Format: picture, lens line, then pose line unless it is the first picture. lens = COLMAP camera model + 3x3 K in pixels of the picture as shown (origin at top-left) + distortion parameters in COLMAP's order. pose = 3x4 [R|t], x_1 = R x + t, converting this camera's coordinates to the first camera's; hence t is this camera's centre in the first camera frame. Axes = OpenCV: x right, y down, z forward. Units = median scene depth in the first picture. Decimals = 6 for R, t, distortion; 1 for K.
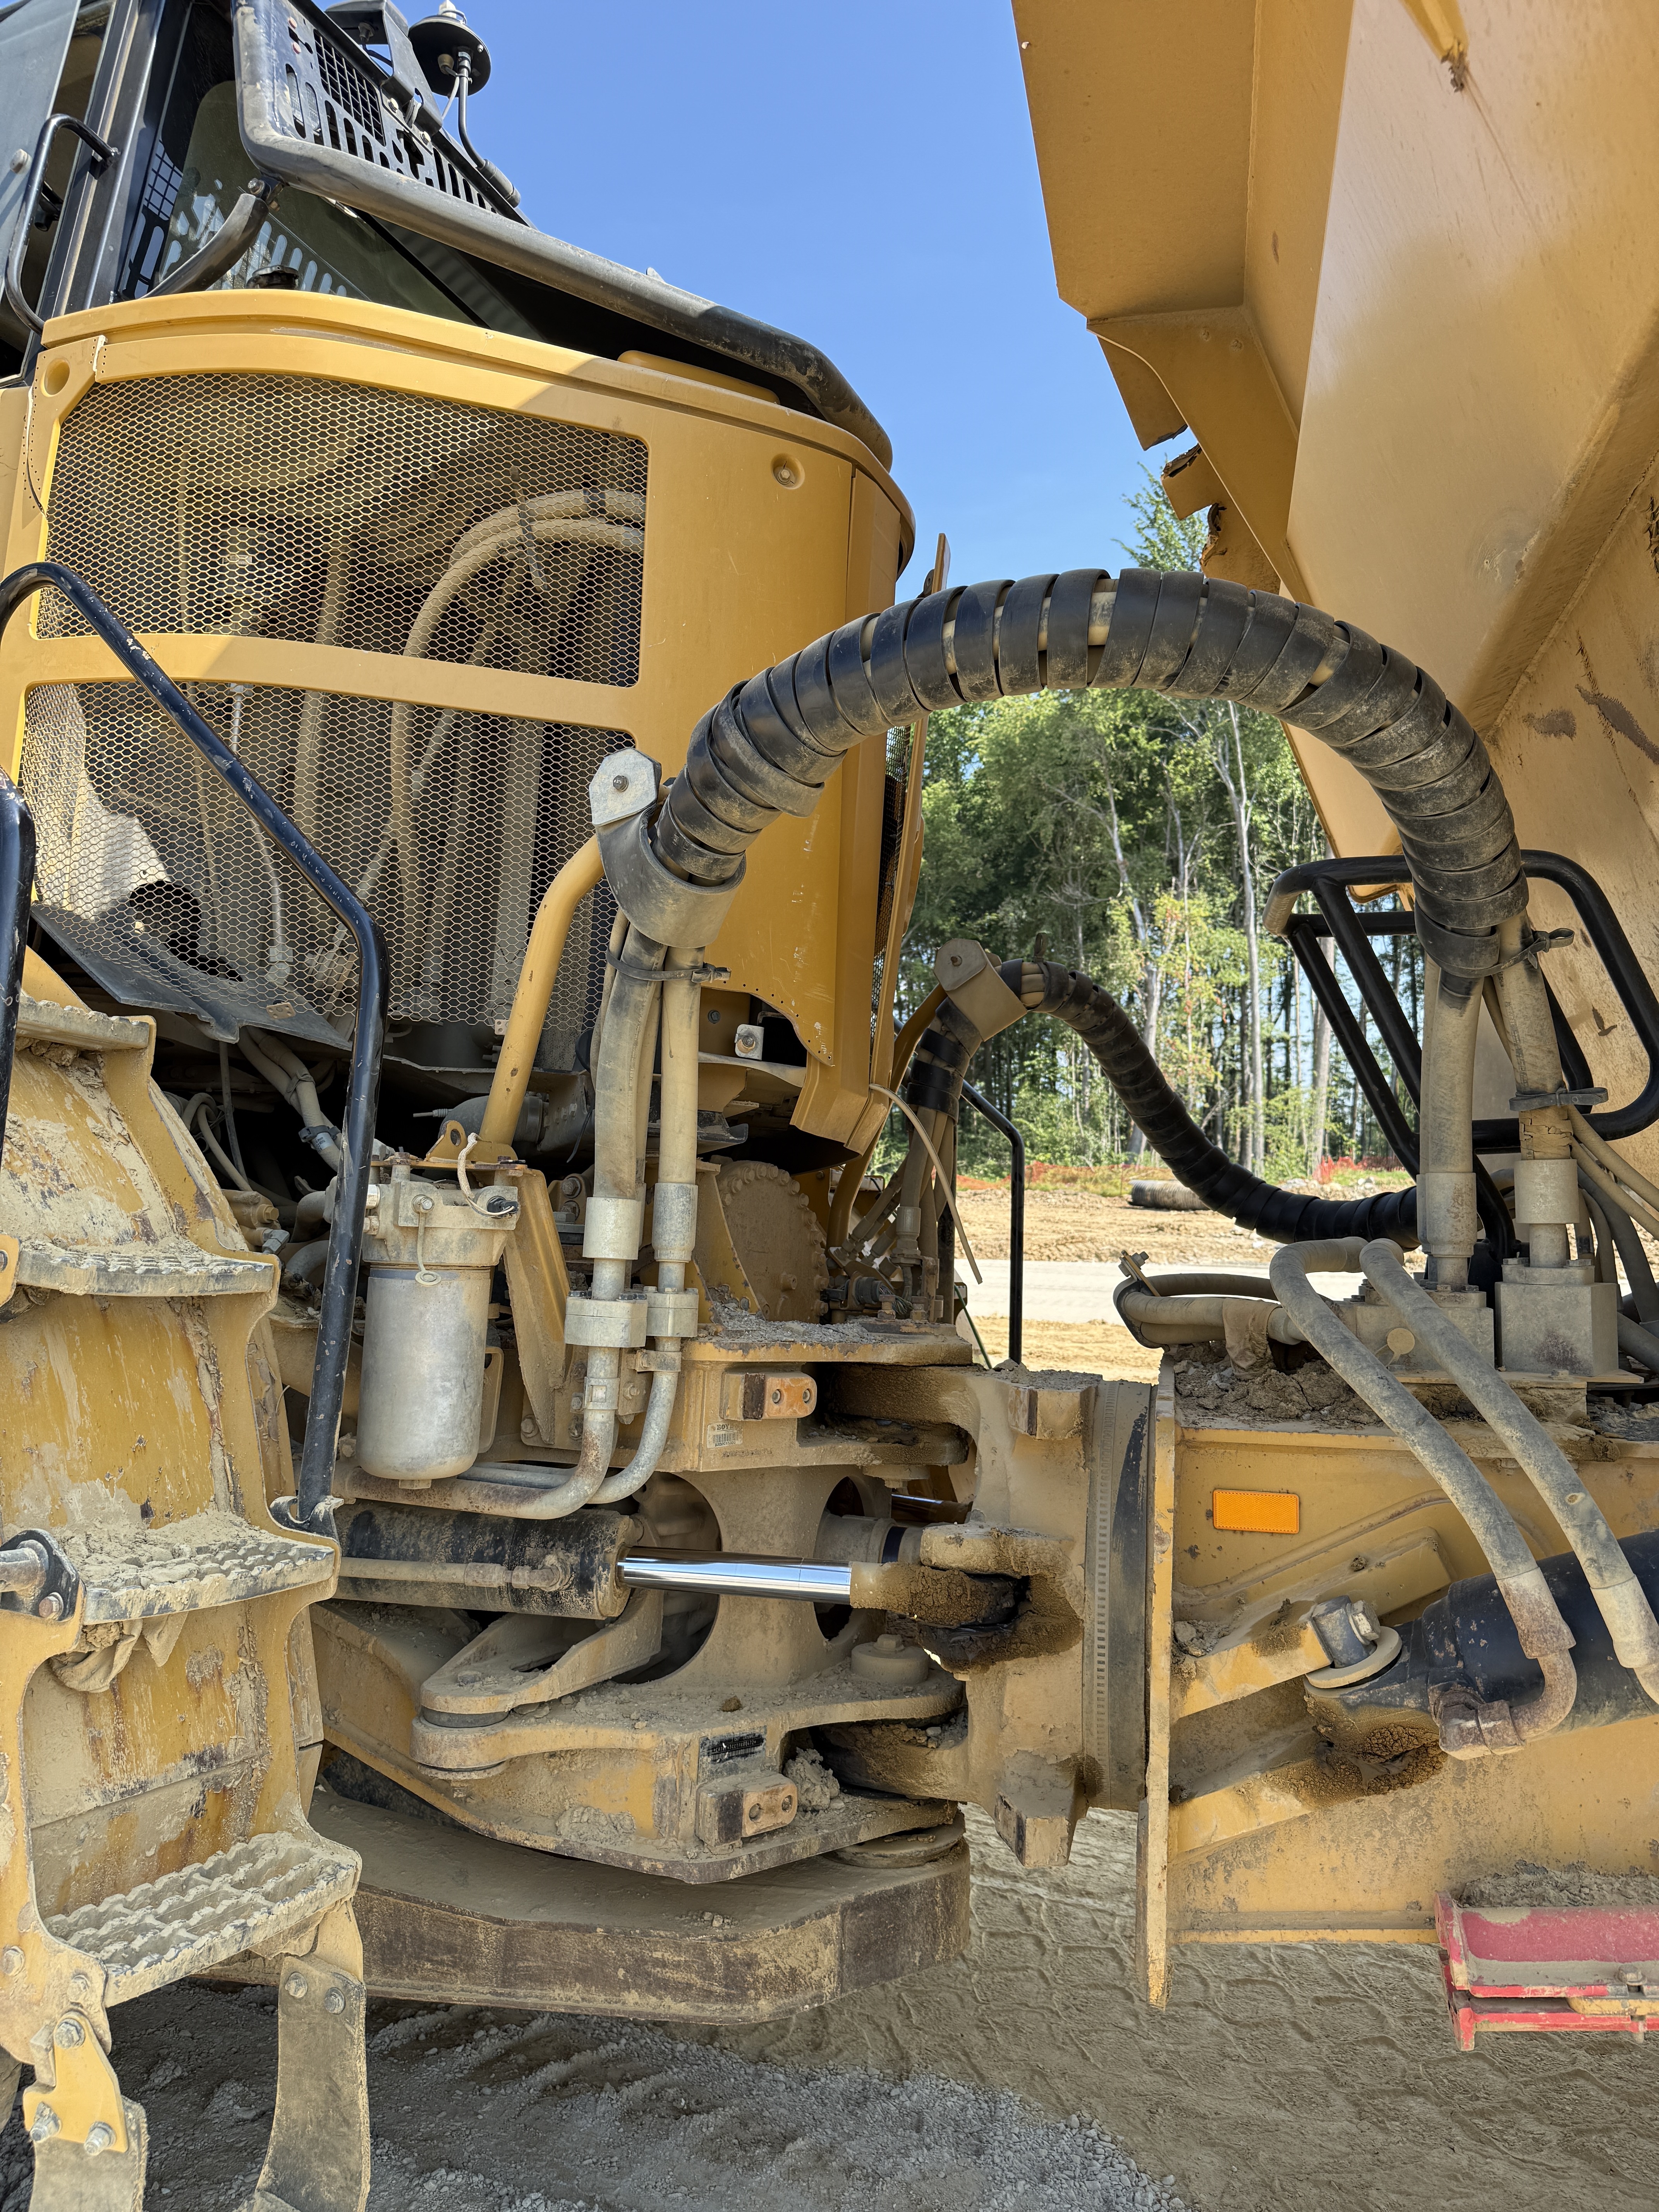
lens RADIAL K [[1549.0, 0, 829.5], [0, 1549.0, 1106.0], [0, 0, 1]] dist [0.171770, -0.351282]
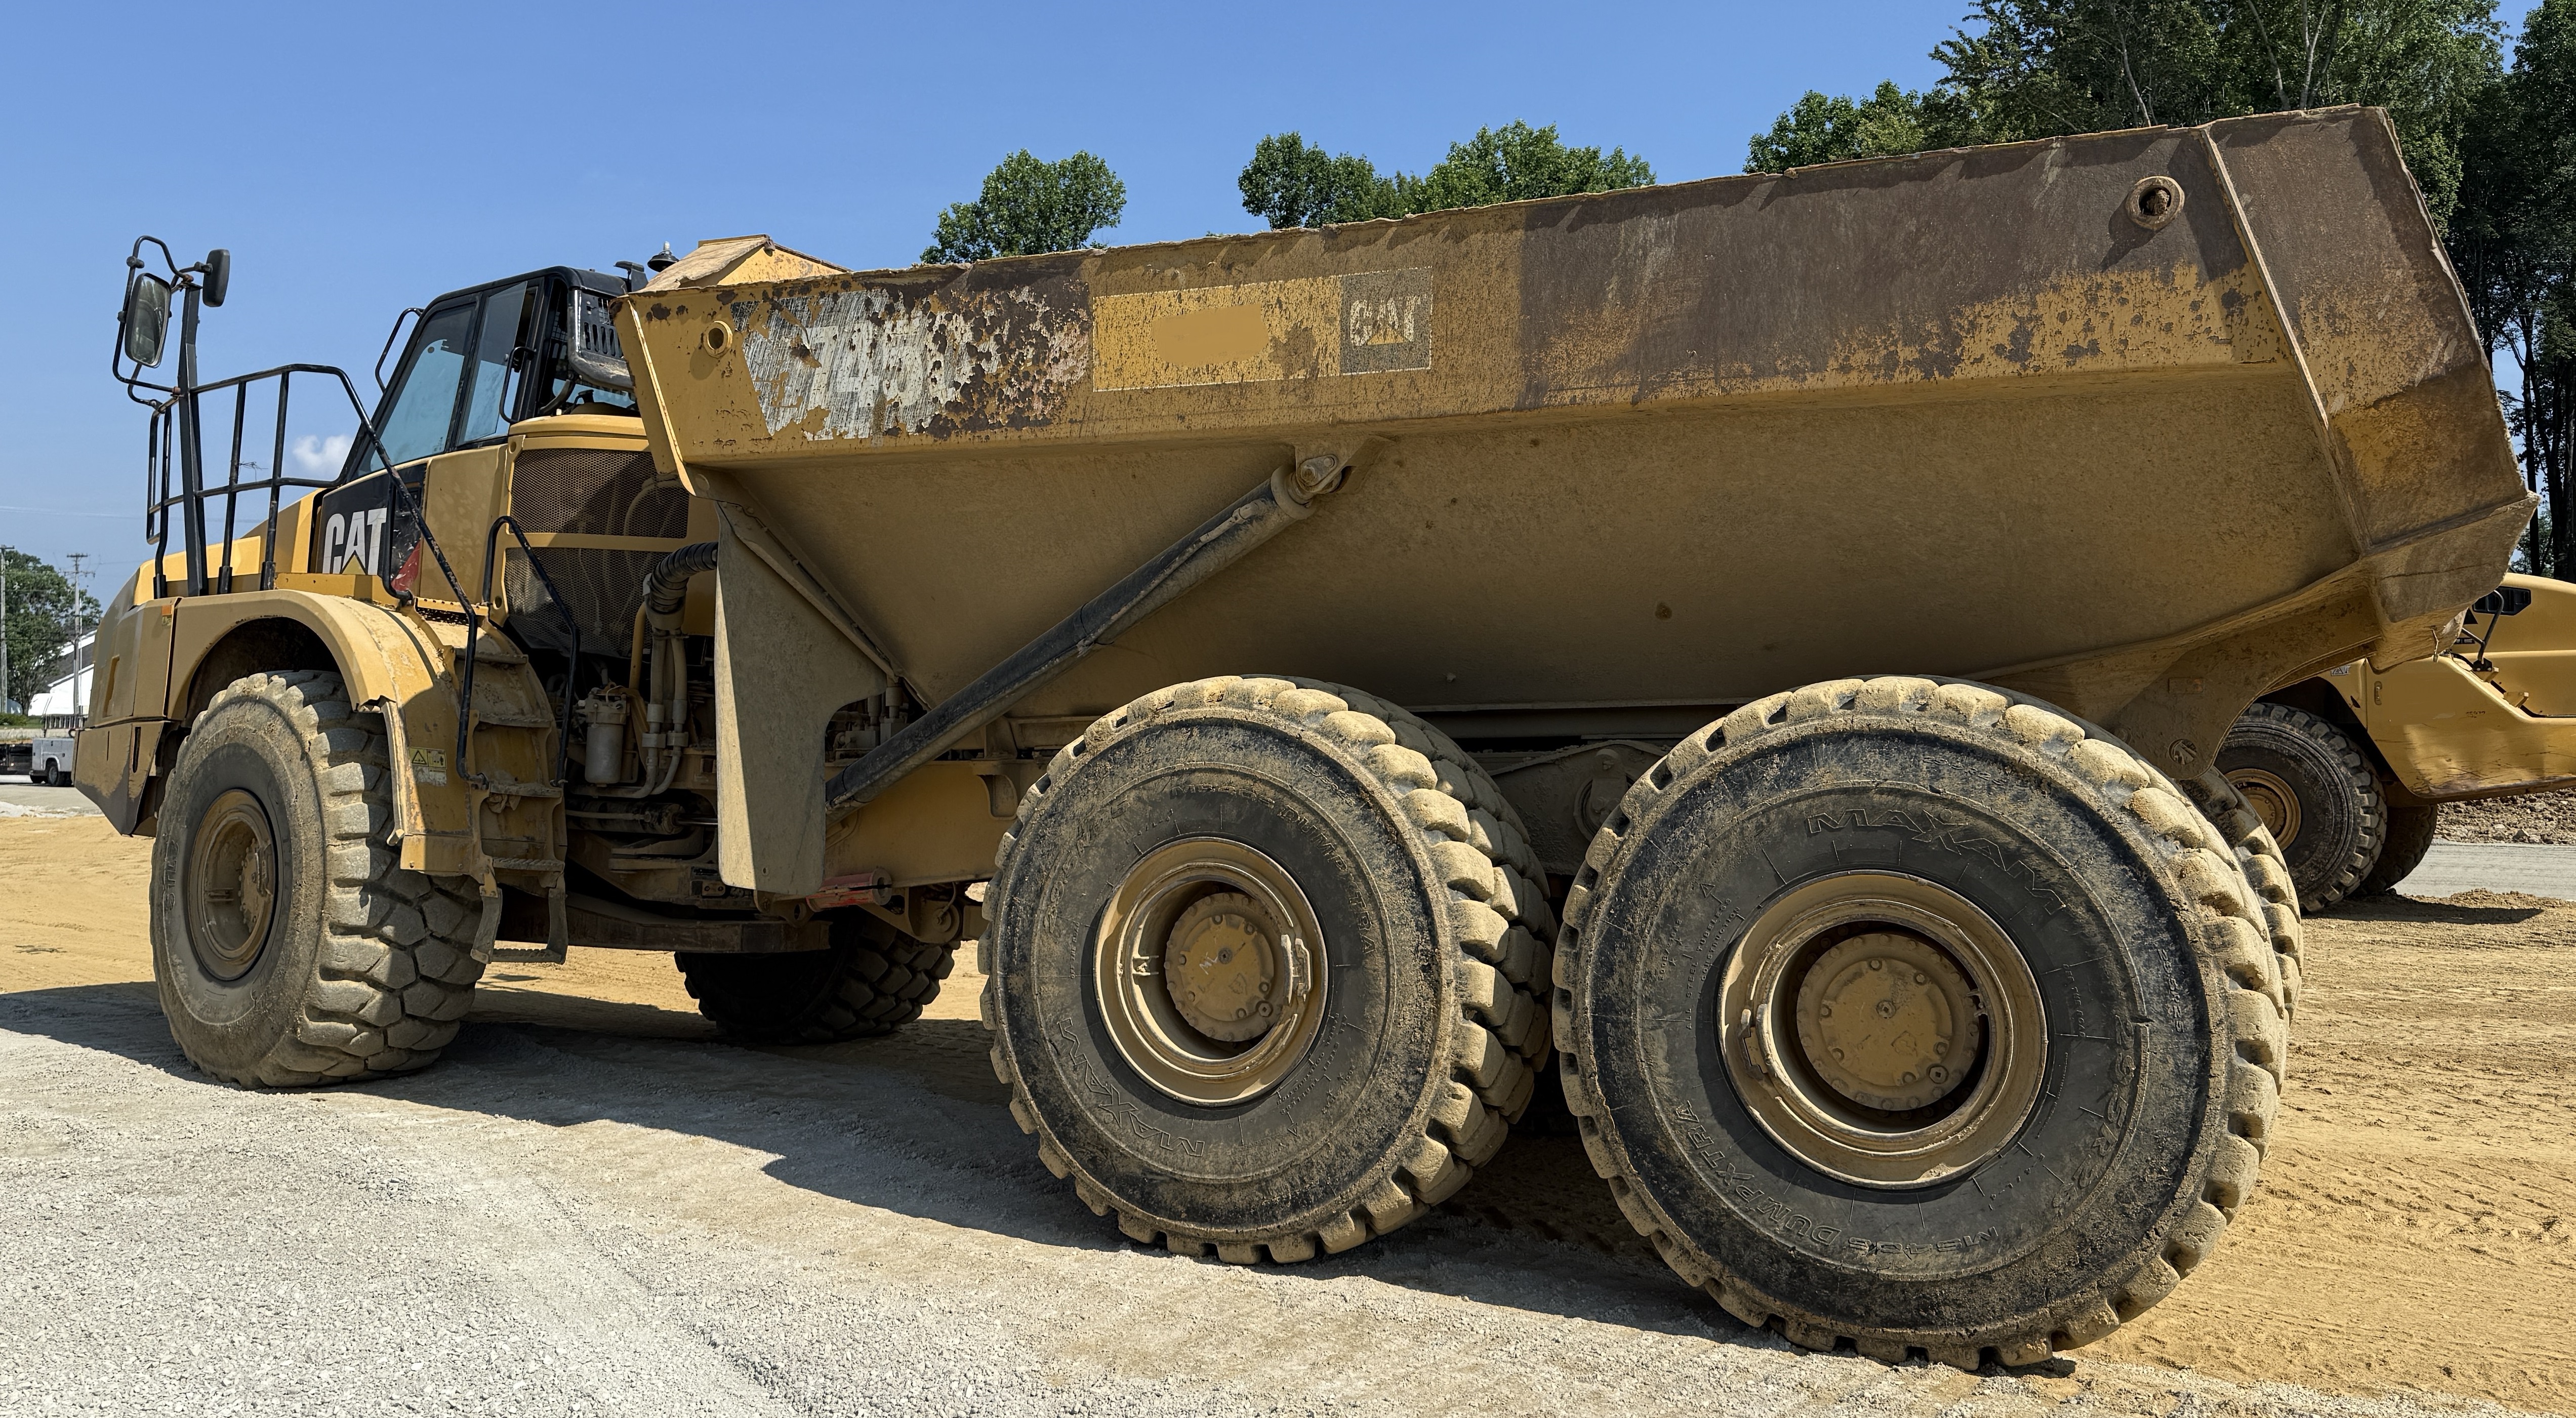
lens RADIAL K [[2018.6, 0, 1221.5], [0, 2018.6, 702.9], [0, 0, 1]] dist [0.202540, -0.404518]
pose [[0.963635, -0.014485, -0.266827, 2.132500], [0.021500, 0.999495, 0.023385, -0.018794], [0.266354, -0.028271, 0.963461, -2.818469]]
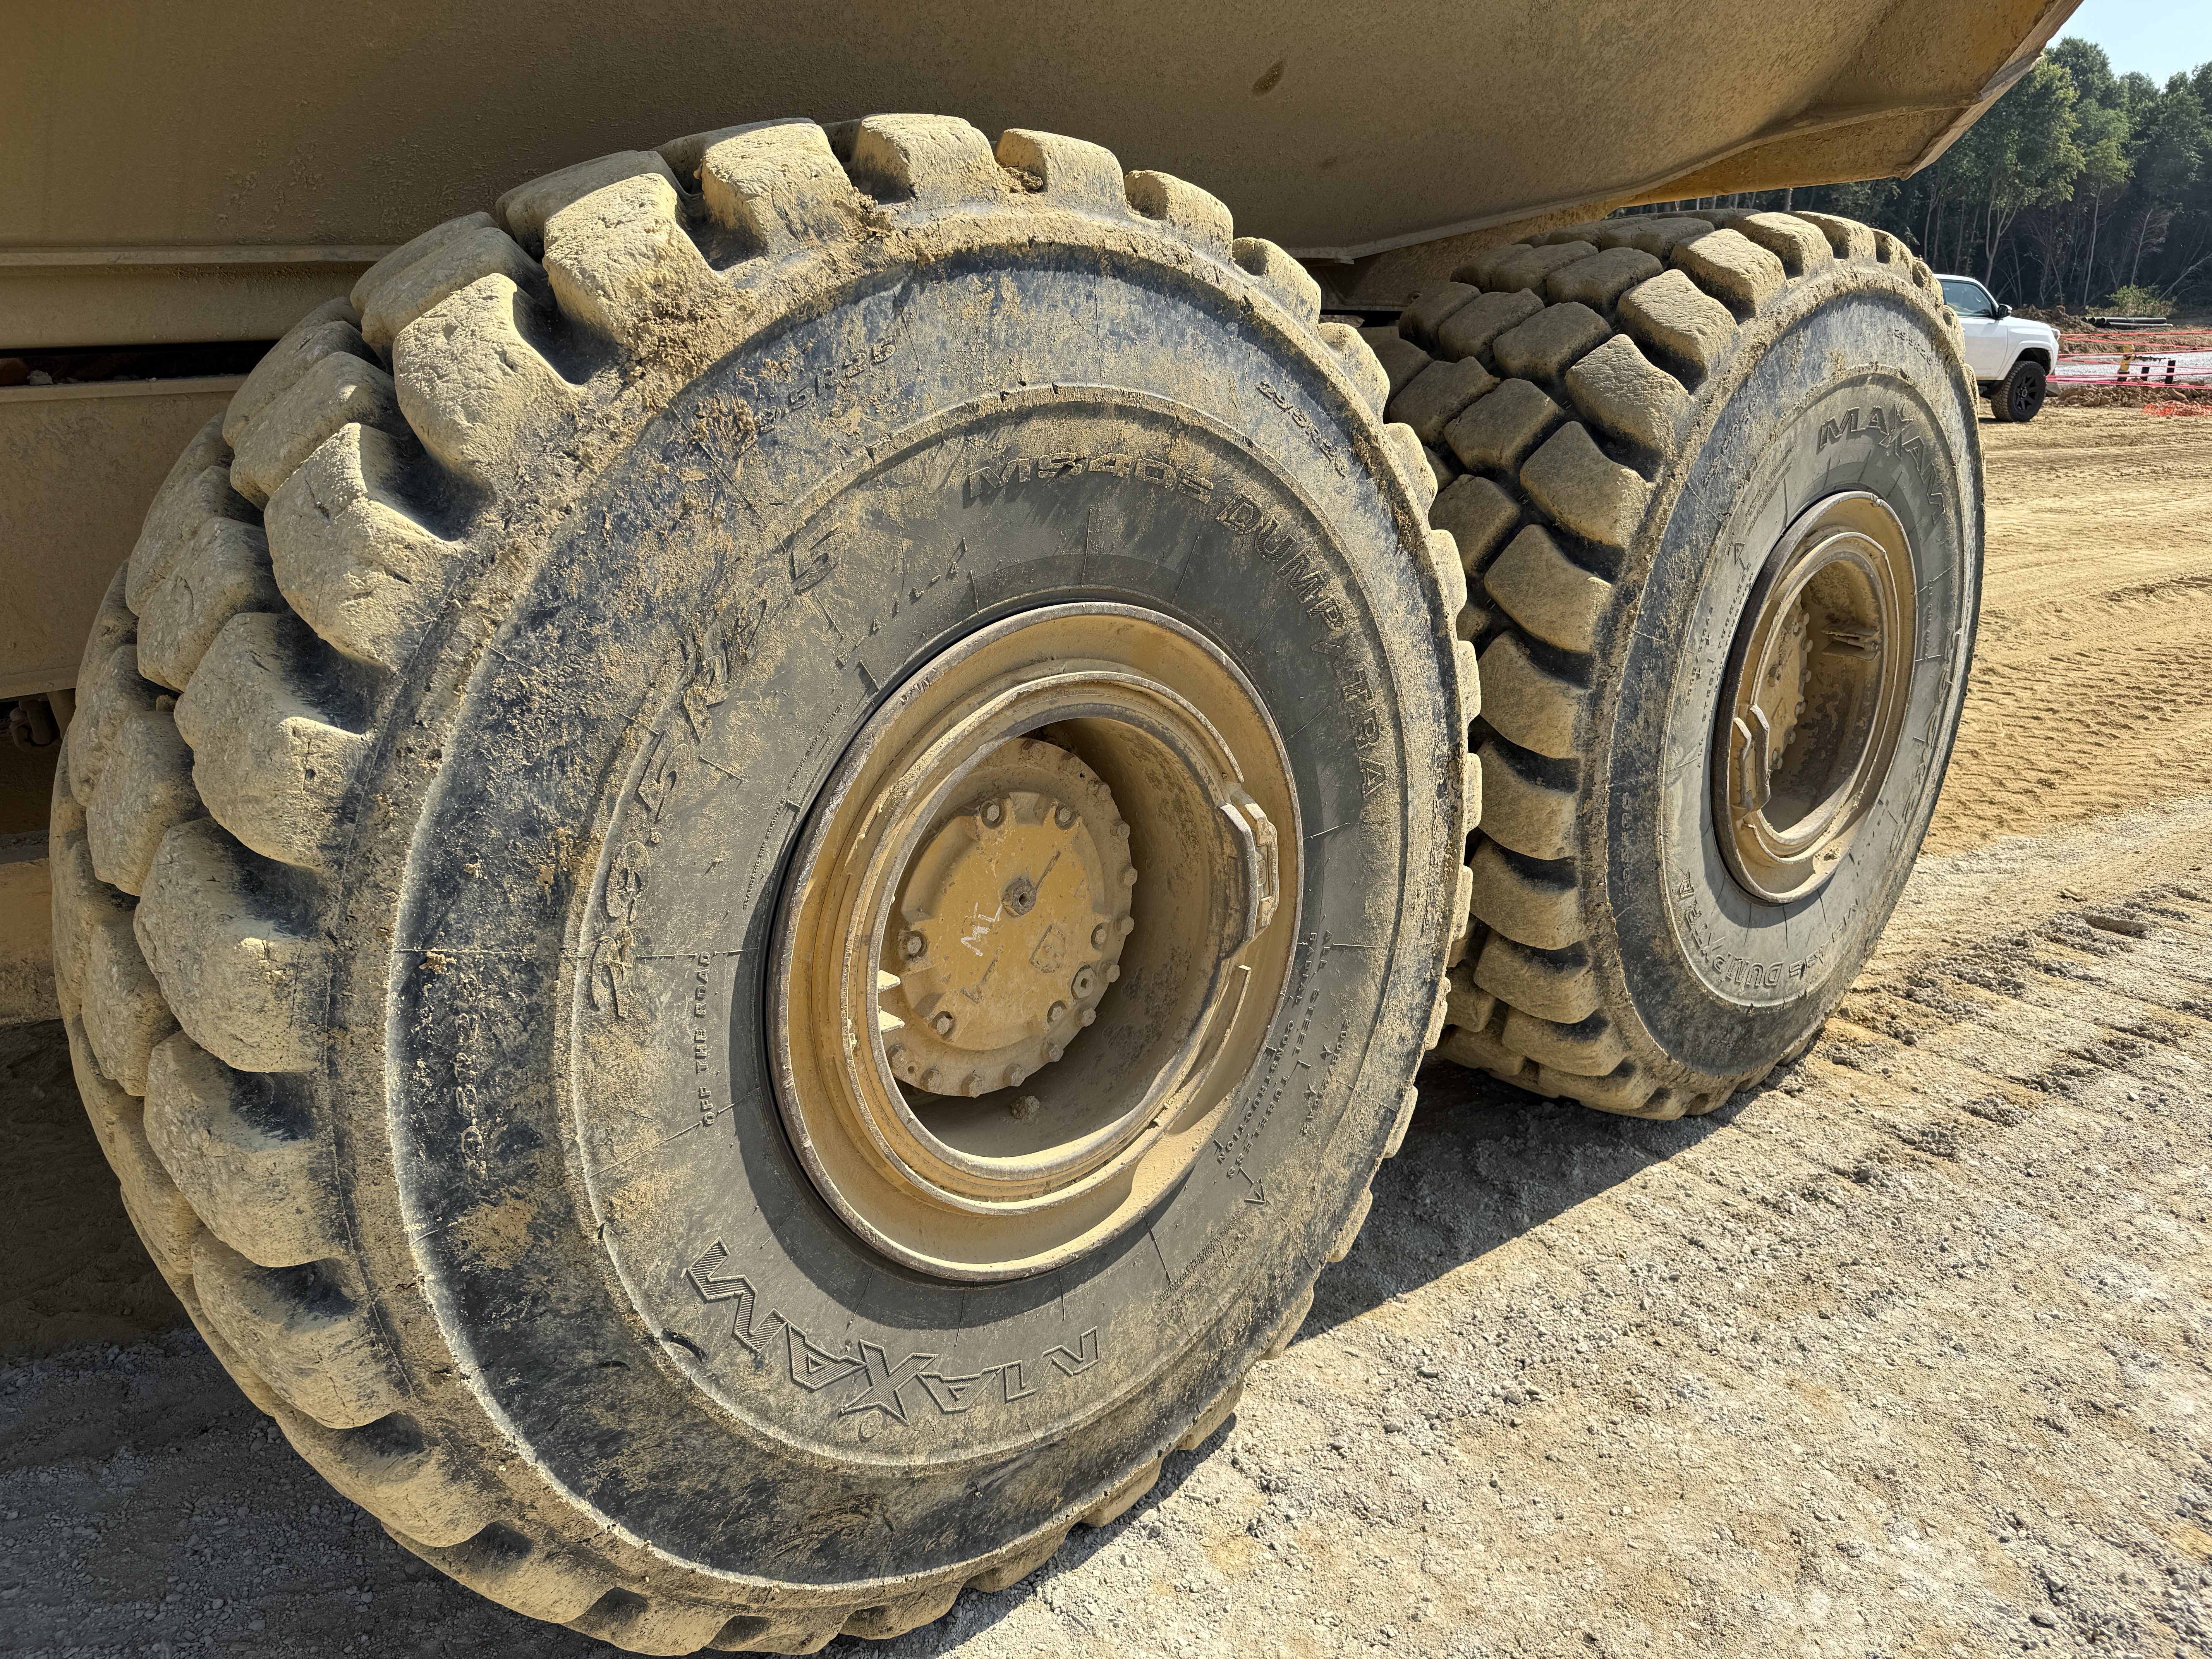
lens RADIAL K [[1549.0, 0, 1096.6], [0, 1549.0, 843.0], [0, 0, 1]] dist [0.171770, -0.351282]
pose [[0.576658, -0.272855, 0.770075, 0.663319], [-0.016607, 0.938471, 0.344958, 0.080902], [-0.816817, -0.211712, 0.536646, -0.457181]]
